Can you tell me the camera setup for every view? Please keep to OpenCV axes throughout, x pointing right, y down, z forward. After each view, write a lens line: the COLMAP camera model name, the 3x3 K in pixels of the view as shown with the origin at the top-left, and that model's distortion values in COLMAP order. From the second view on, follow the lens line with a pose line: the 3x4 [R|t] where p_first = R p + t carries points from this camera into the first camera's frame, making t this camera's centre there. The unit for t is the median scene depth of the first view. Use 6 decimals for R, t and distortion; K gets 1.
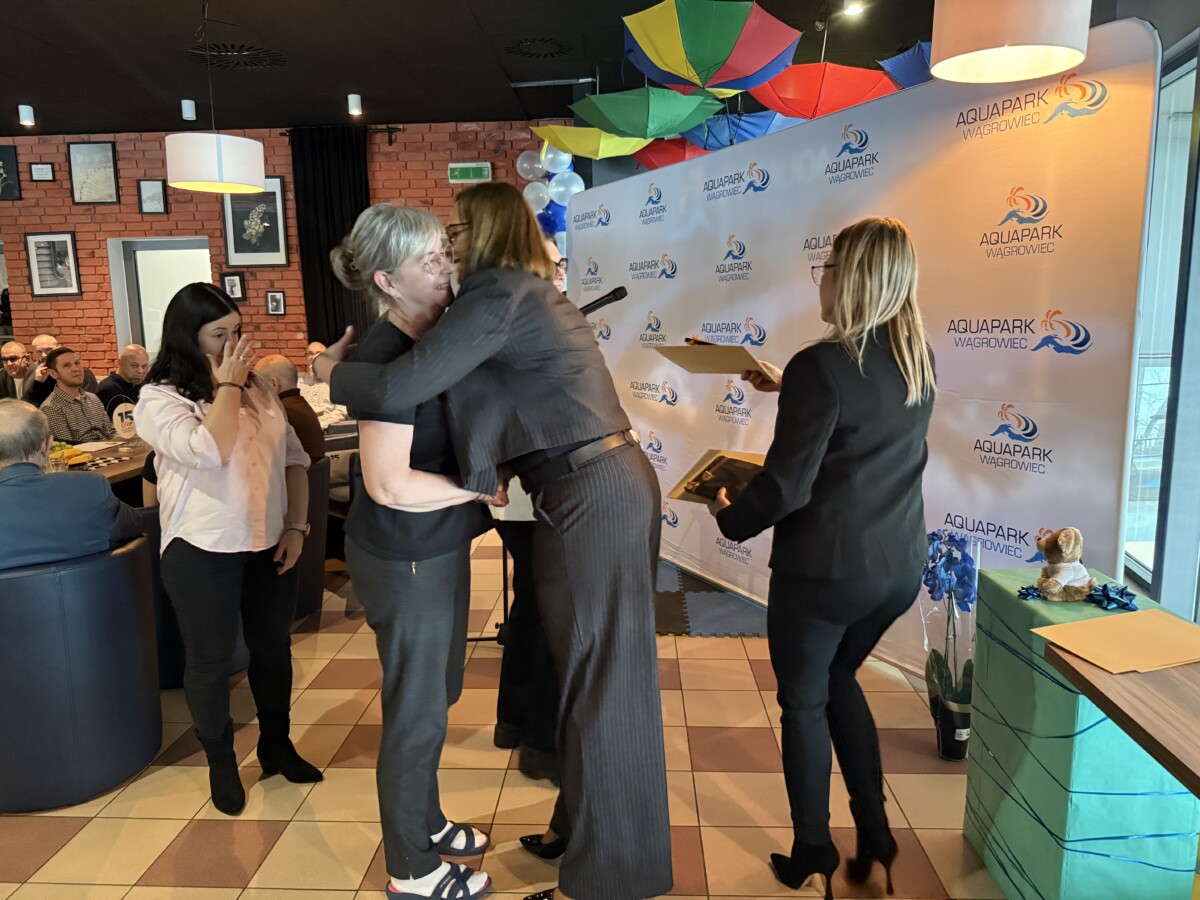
lens RADIAL K [[850.4, 0, 600.3], [0, 850.4, 457.6], [0, 0, 1]] dist [0.003819, -0.034937]
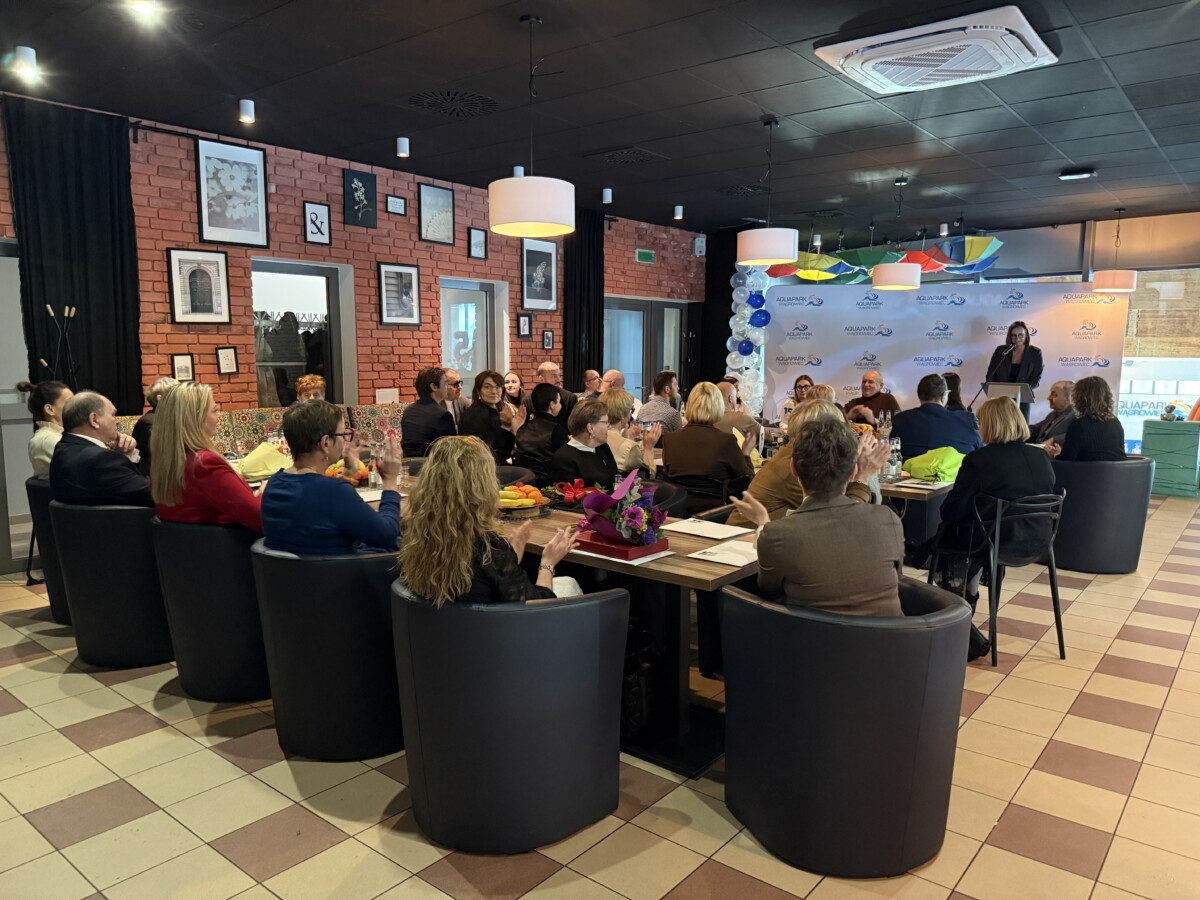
lens RADIAL K [[850.4, 0, 600.3], [0, 850.4, 457.6], [0, 0, 1]] dist [0.003819, -0.034937]
pose [[0.600798, -0.078756, 0.795512, -2.467489], [0.122079, 0.992502, 0.006060, -0.015680], [-0.790025, 0.093474, 0.605907, 0.367627]]
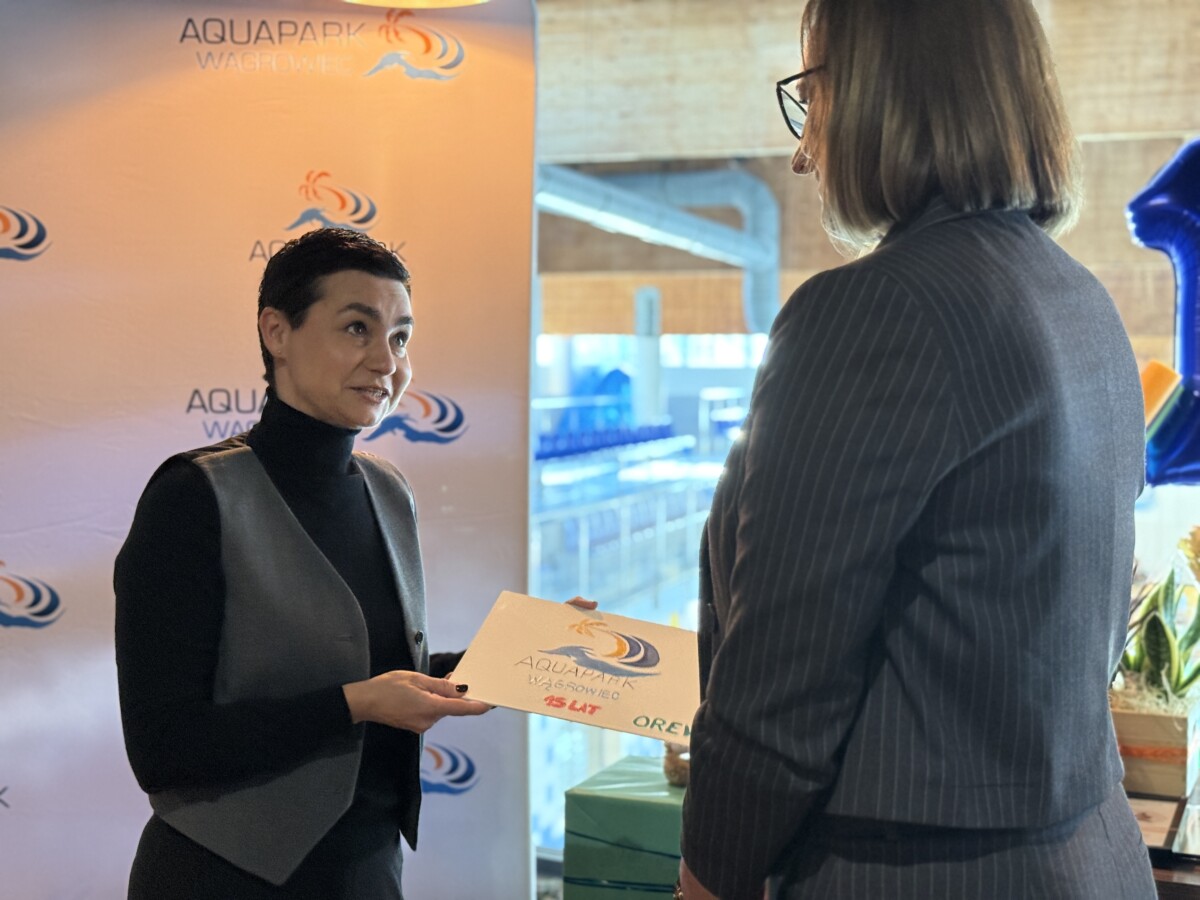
lens RADIAL K [[1697.5, 0, 594.5], [0, 1697.5, 460.9], [0, 0, 1]] dist [0.154804, -0.138962]
pose [[0.357819, -0.033050, 0.933206, -0.404983], [0.145928, 0.989074, -0.020924, -0.043758], [-0.922318, 0.143668, 0.358732, 0.292411]]
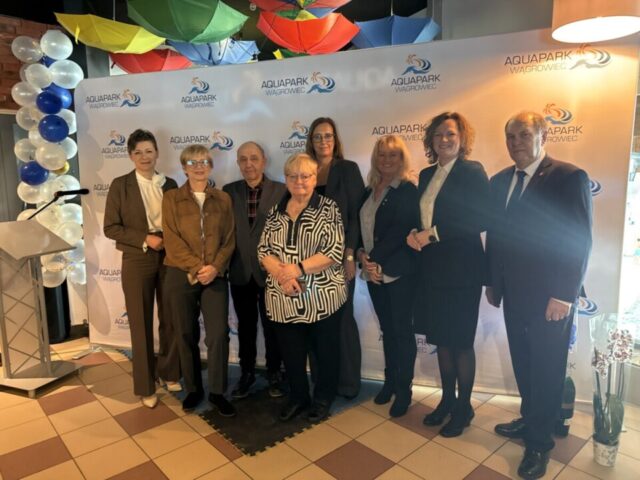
lens RADIAL K [[460.1, 0, 330.6], [0, 460.1, 241.4], [0, 0, 1]] dist [0.079223, -0.115937]
pose [[0.711386, -0.105853, 0.694784, -0.381160], [0.126870, 0.991693, 0.021186, -0.079520], [-0.691255, 0.073076, 0.718907, 0.450920]]
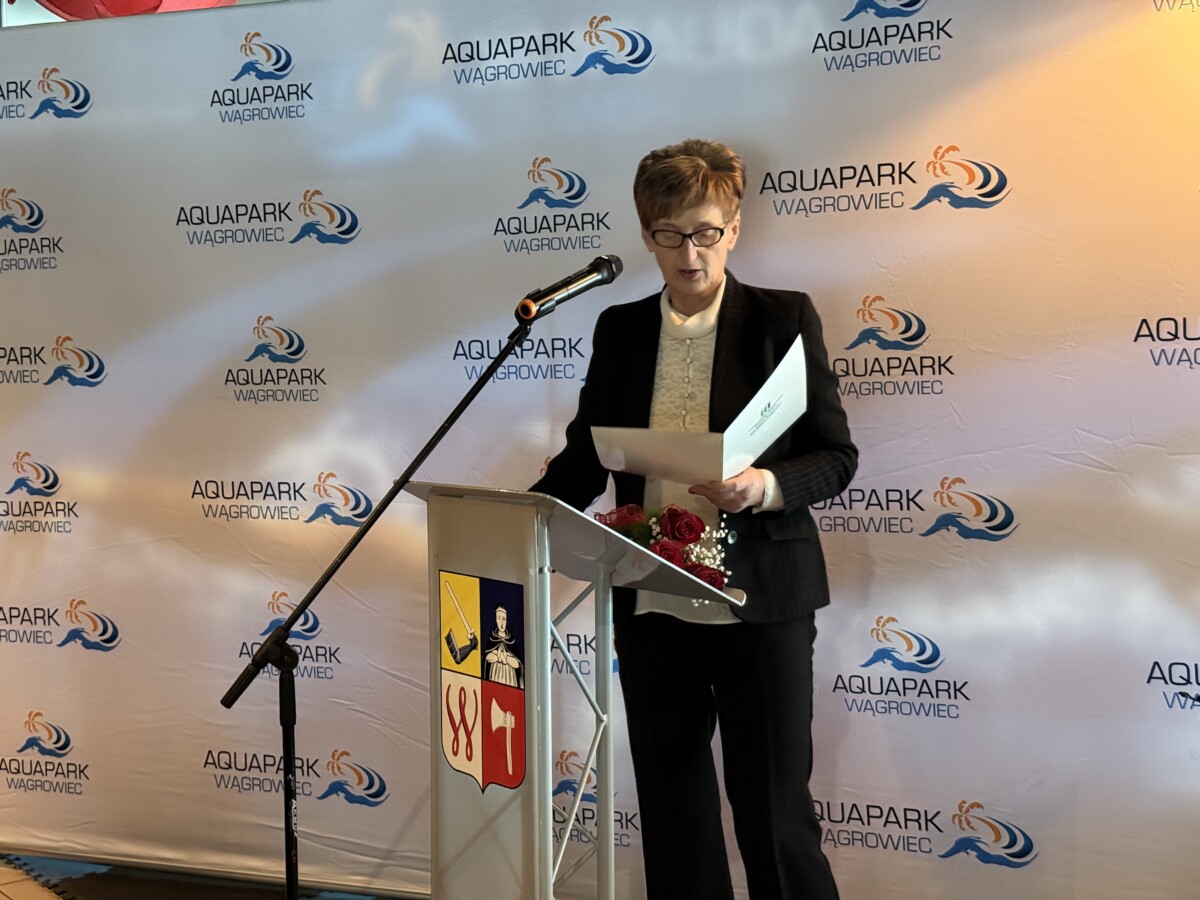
lens RADIAL K [[1697.5, 0, 594.5], [0, 1697.5, 460.9], [0, 0, 1]] dist [0.154804, -0.138962]
pose [[0.765000, -0.040825, 0.642735, -0.478558], [0.114703, 0.990670, -0.073598, -0.019382], [-0.633734, 0.130026, 0.762545, 0.282527]]
